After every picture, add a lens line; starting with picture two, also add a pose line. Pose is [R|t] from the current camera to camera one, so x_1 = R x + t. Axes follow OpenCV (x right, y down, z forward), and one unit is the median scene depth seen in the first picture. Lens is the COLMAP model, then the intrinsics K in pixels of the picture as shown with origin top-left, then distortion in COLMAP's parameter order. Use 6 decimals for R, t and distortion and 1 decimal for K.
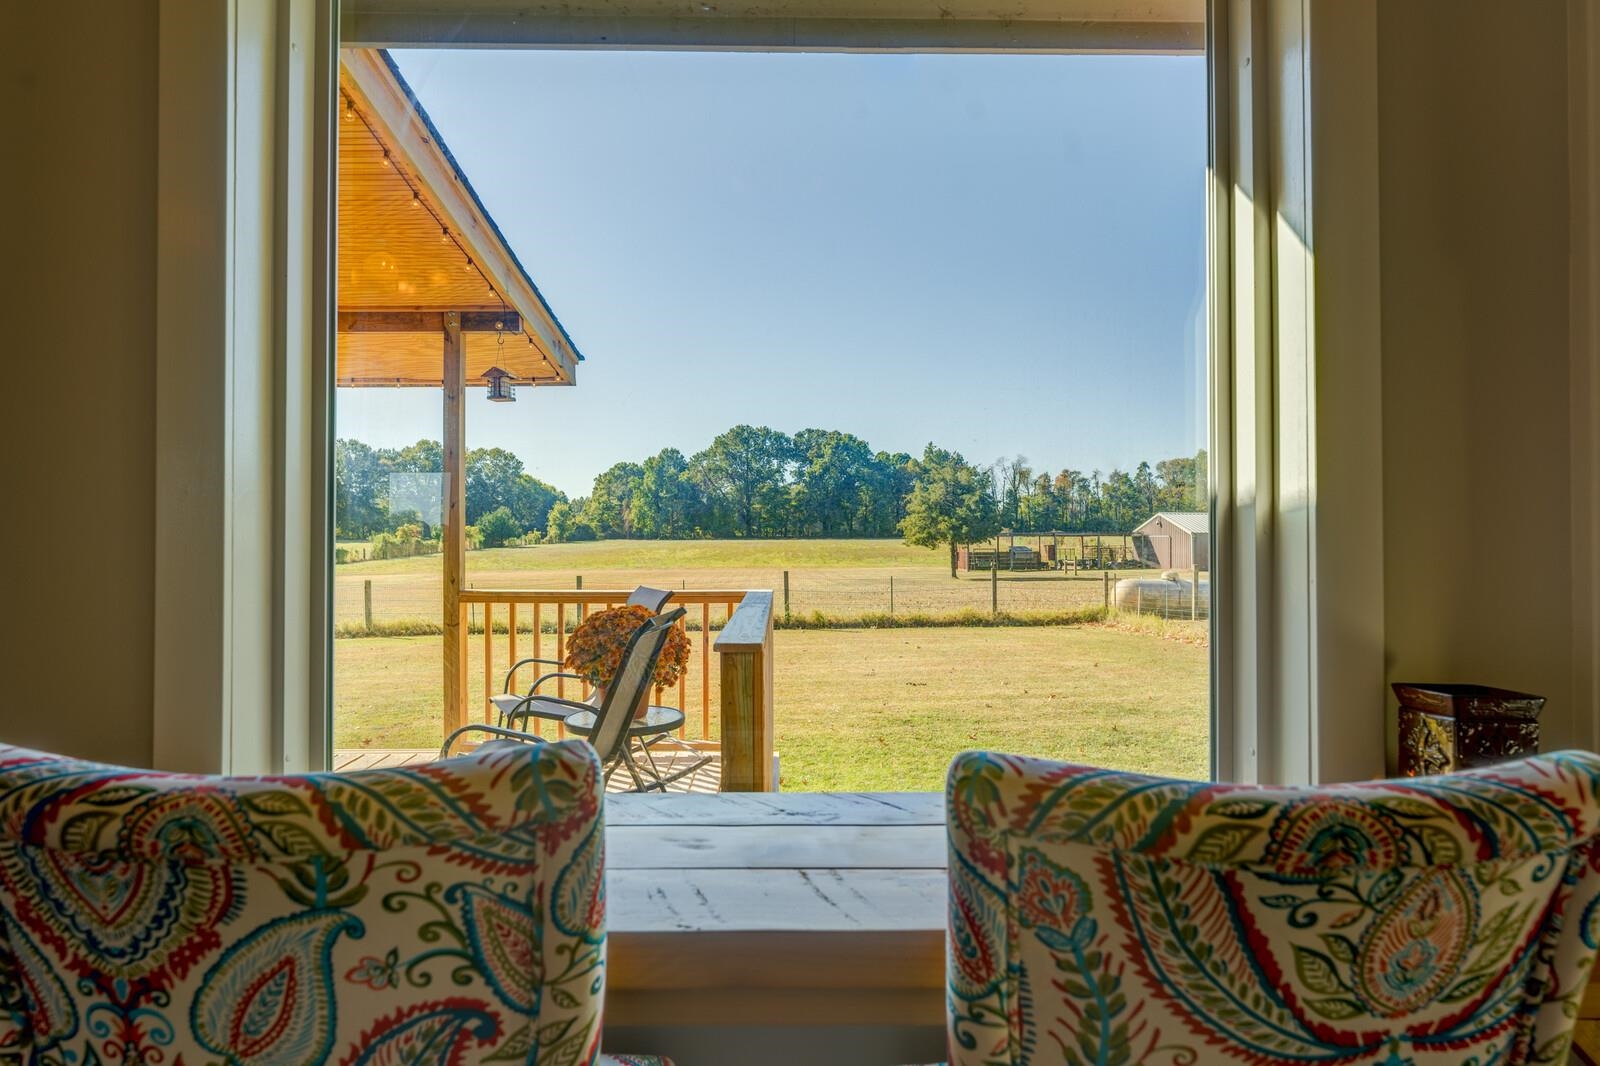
lens RADIAL K [[895.3, 0, 800.0], [0, 895.3, 533.0], [0, 0, 1]] dist [0.001107, 0.000161]
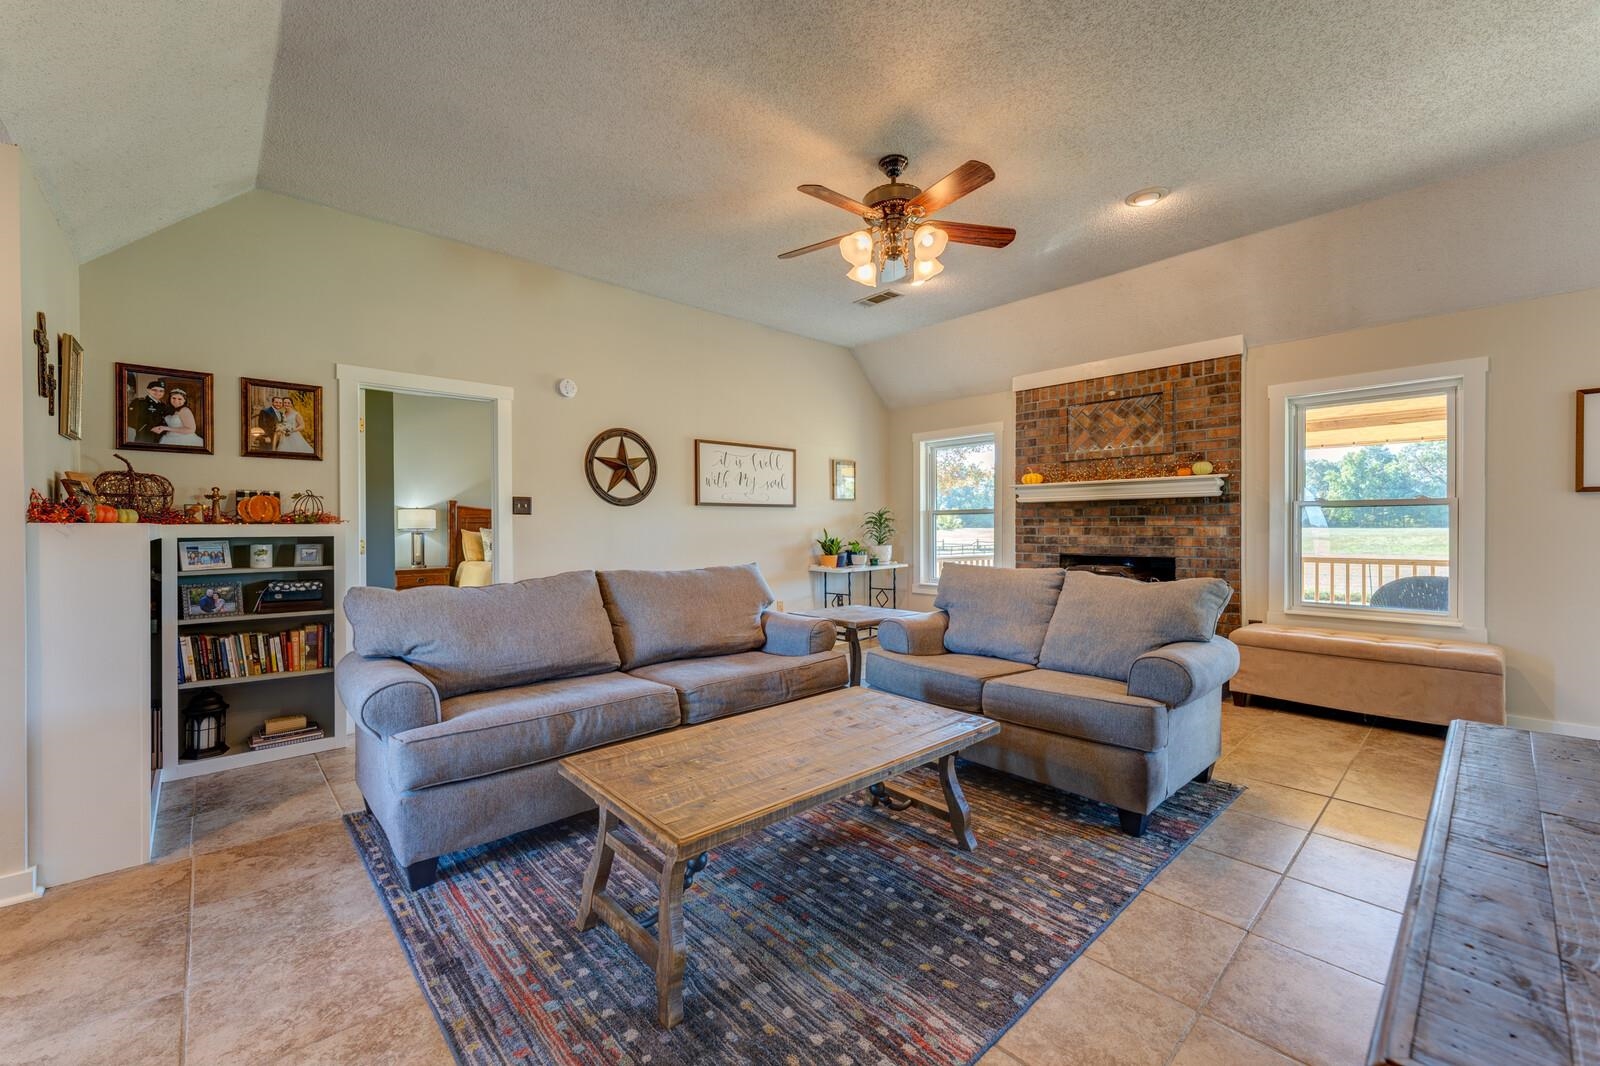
lens RADIAL K [[642.9, 0, 800.0], [0, 642.9, 533.0], [0, 0, 1]] dist [-0.000287, -0.000062]
pose [[0.657838, 0.005471, -0.753140, -0.887541], [0.006154, 0.999901, 0.012638, -0.013070], [0.753134, -0.012949, 0.657739, -0.894017]]
